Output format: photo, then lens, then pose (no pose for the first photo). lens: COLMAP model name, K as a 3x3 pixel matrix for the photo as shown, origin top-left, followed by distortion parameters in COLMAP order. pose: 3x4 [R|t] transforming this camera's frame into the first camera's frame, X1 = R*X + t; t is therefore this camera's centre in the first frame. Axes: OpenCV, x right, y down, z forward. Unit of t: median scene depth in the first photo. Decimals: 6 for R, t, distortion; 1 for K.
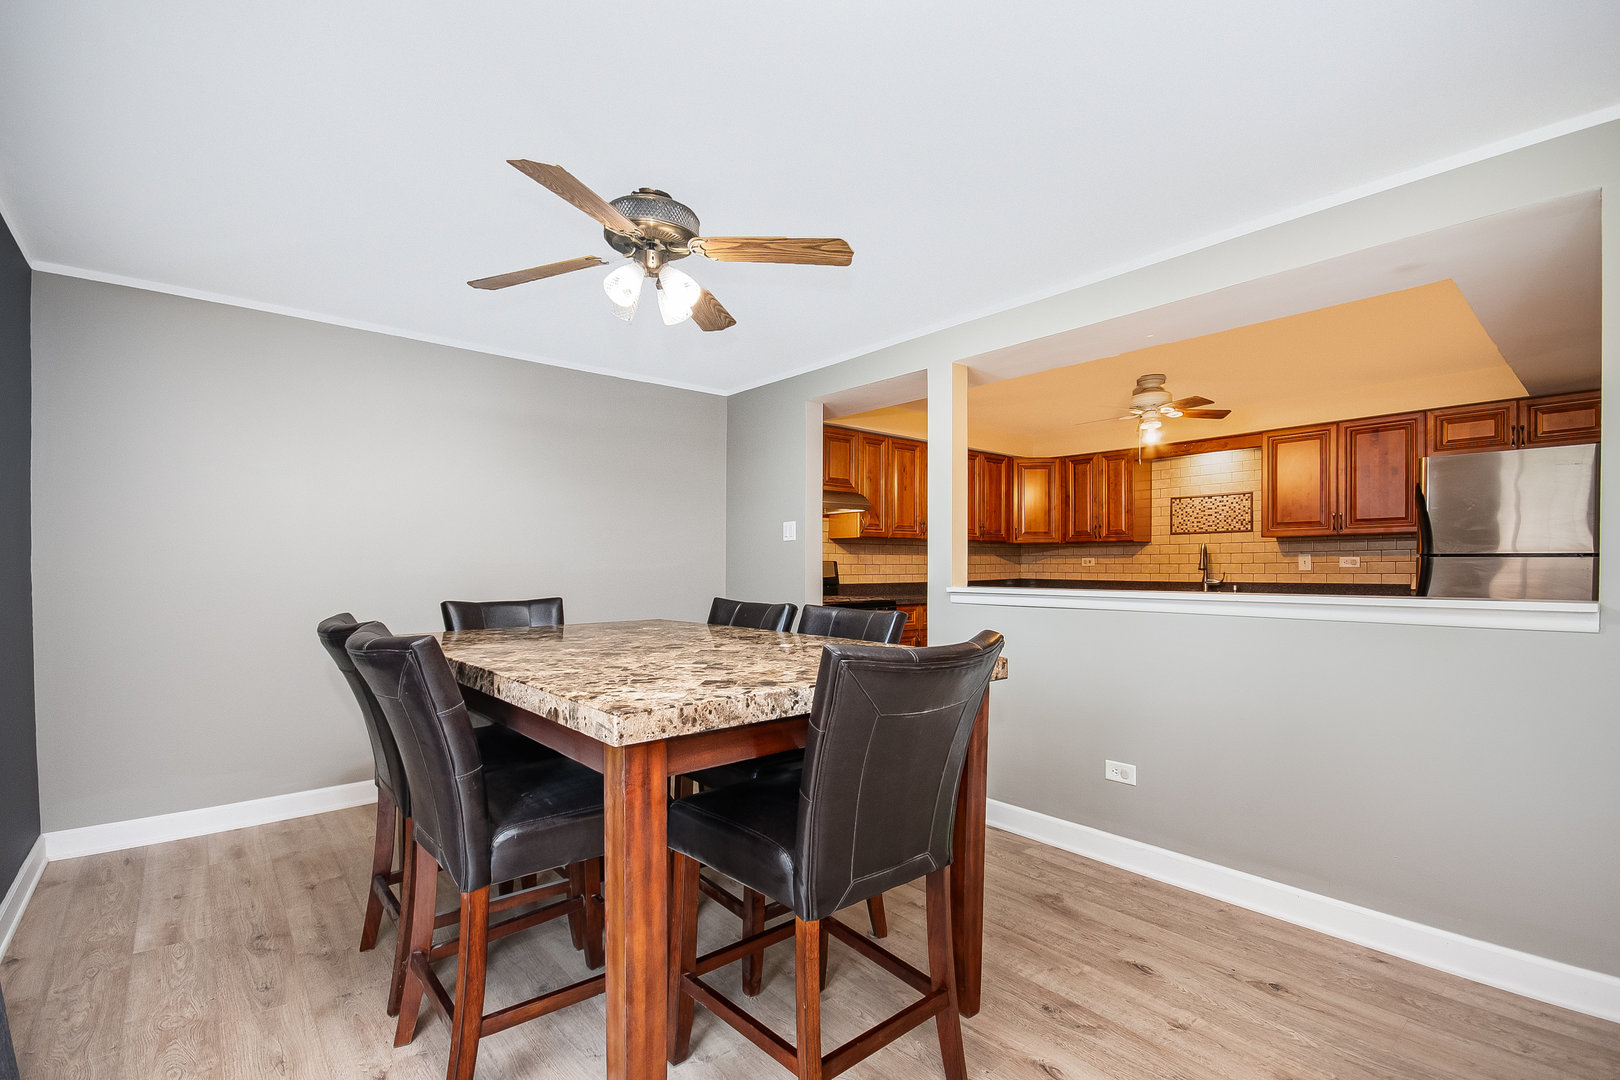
lens RADIAL K [[716.8, 0, 821.9], [0, 716.8, 567.2], [0, 0, 1]] dist [0.000524, -0.006870]
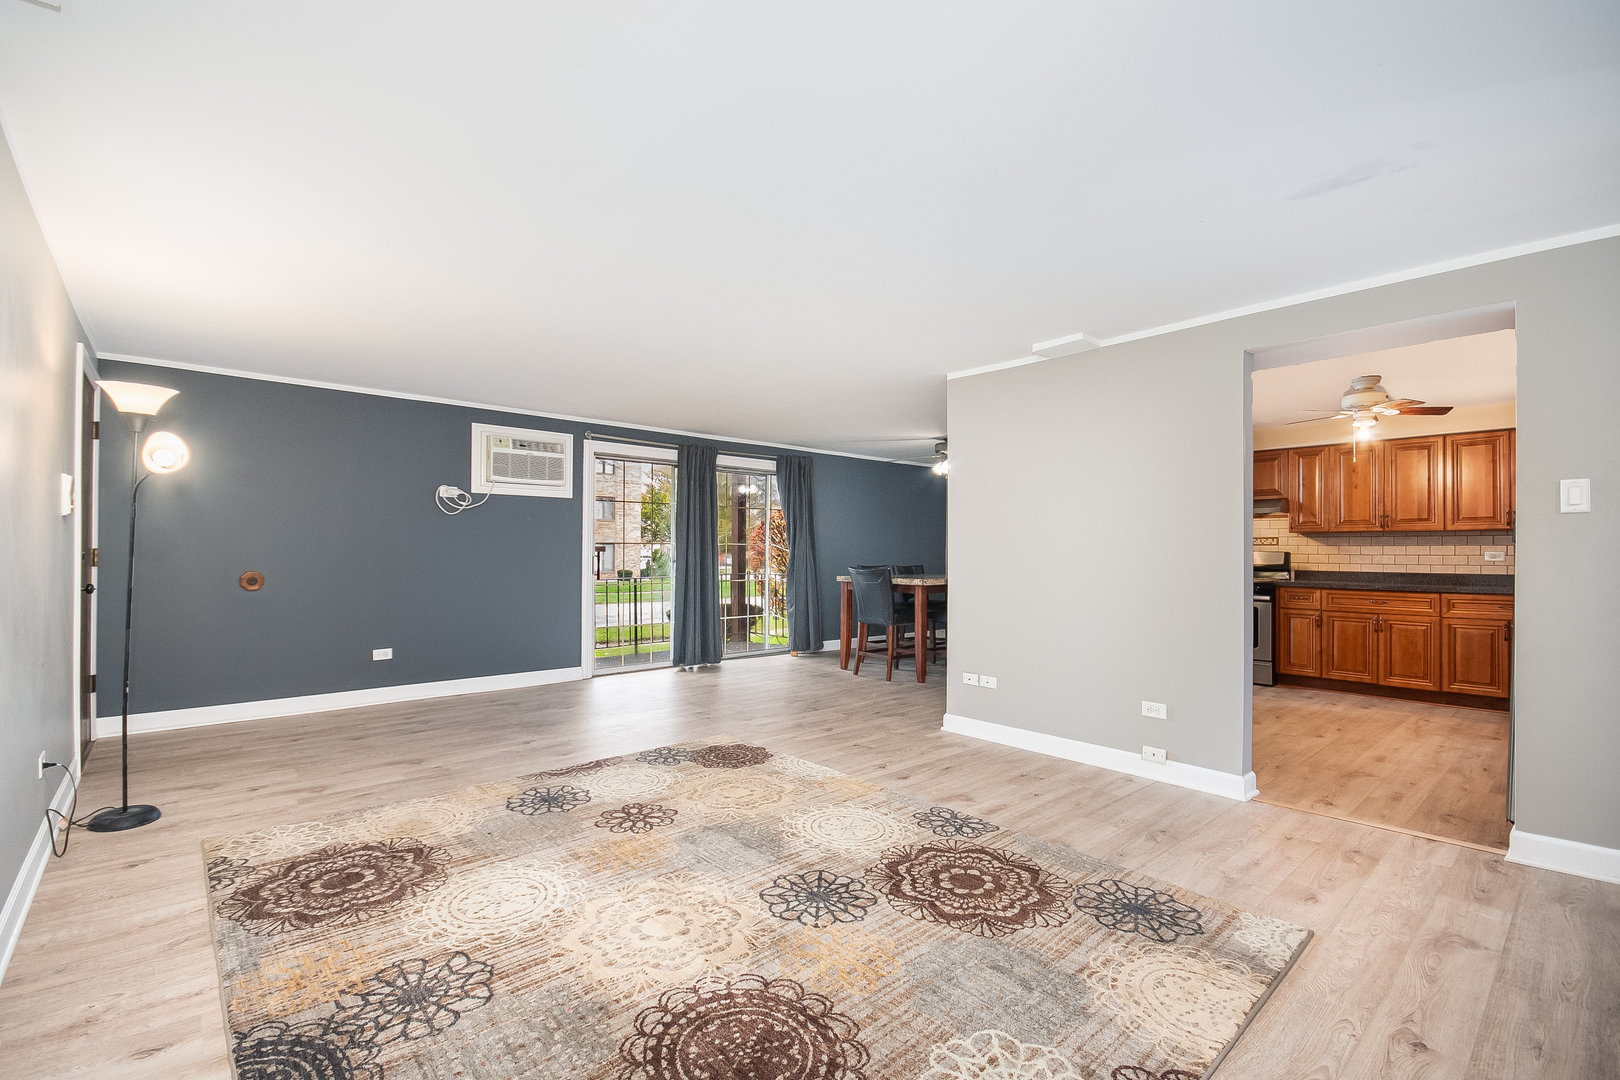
lens RADIAL K [[716.8, 0, 812.1], [0, 716.8, 547.1], [0, 0, 1]] dist [0.000524, -0.006870]
pose [[0.010831, -0.006946, -0.999917, 1.224669], [-0.009688, 0.999928, -0.007051, 0.000344], [0.999894, 0.009764, 0.010763, 0.130756]]
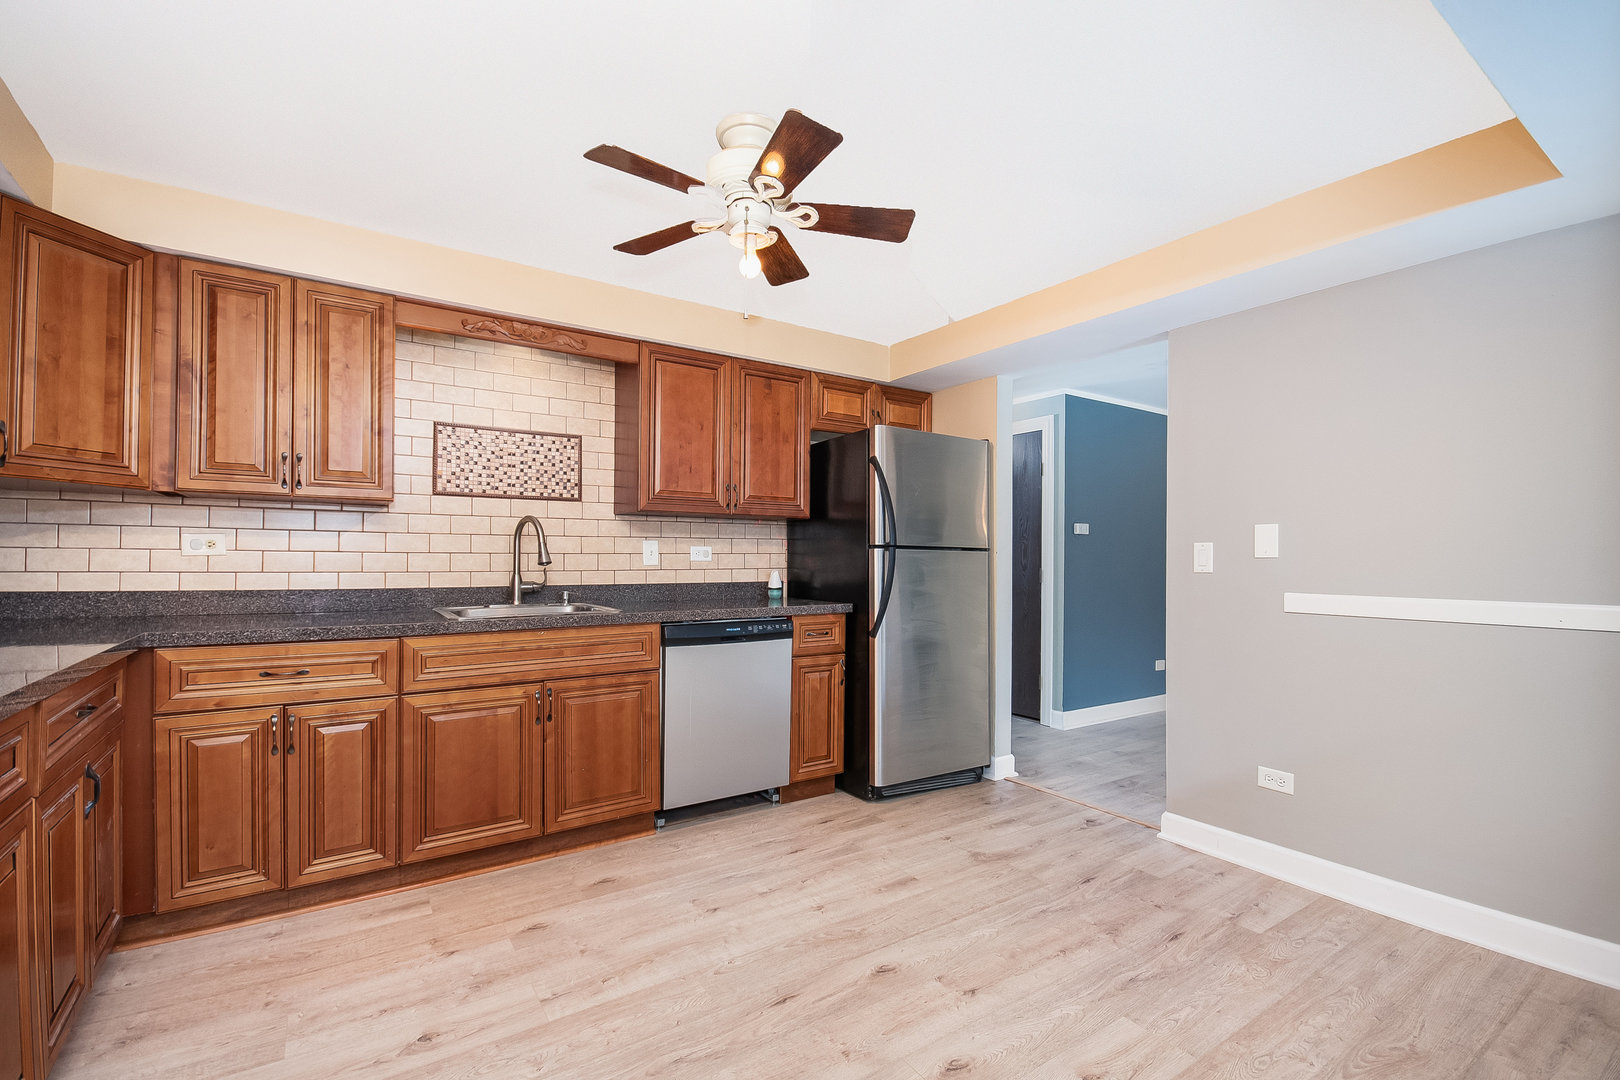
lens RADIAL K [[716.8, 0, 814.7], [0, 716.8, 549.0], [0, 0, 1]] dist [0.000524, -0.006870]
pose [[0.119170, 0.017100, 0.992727, 0.019484], [-0.004934, 0.999850, -0.016631, 0.000007], [-0.992862, -0.002916, 0.119236, 0.728565]]
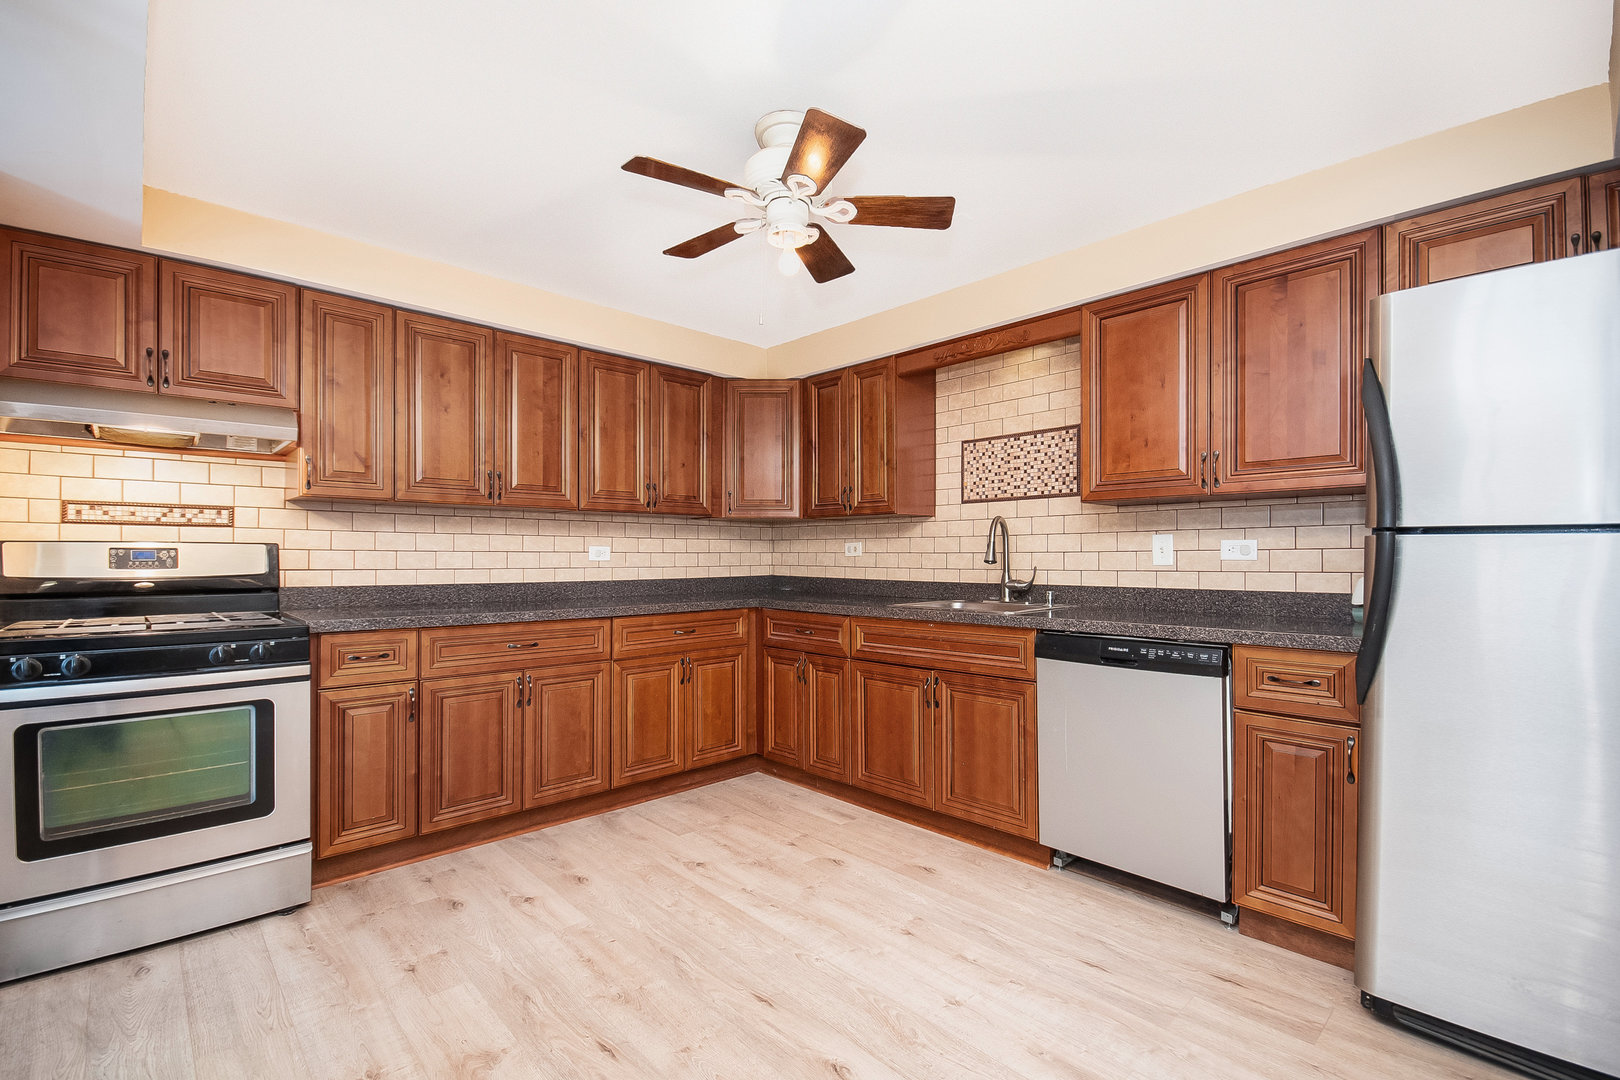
lens RADIAL K [[716.8, 0, 811.8], [0, 716.8, 552.8], [0, 0, 1]] dist [0.000524, -0.006870]
pose [[0.999358, 0.004399, 0.035553, 0.369711], [-0.004158, 0.999968, -0.006842, 0.000207], [-0.035582, 0.006689, 0.999344, 0.443305]]
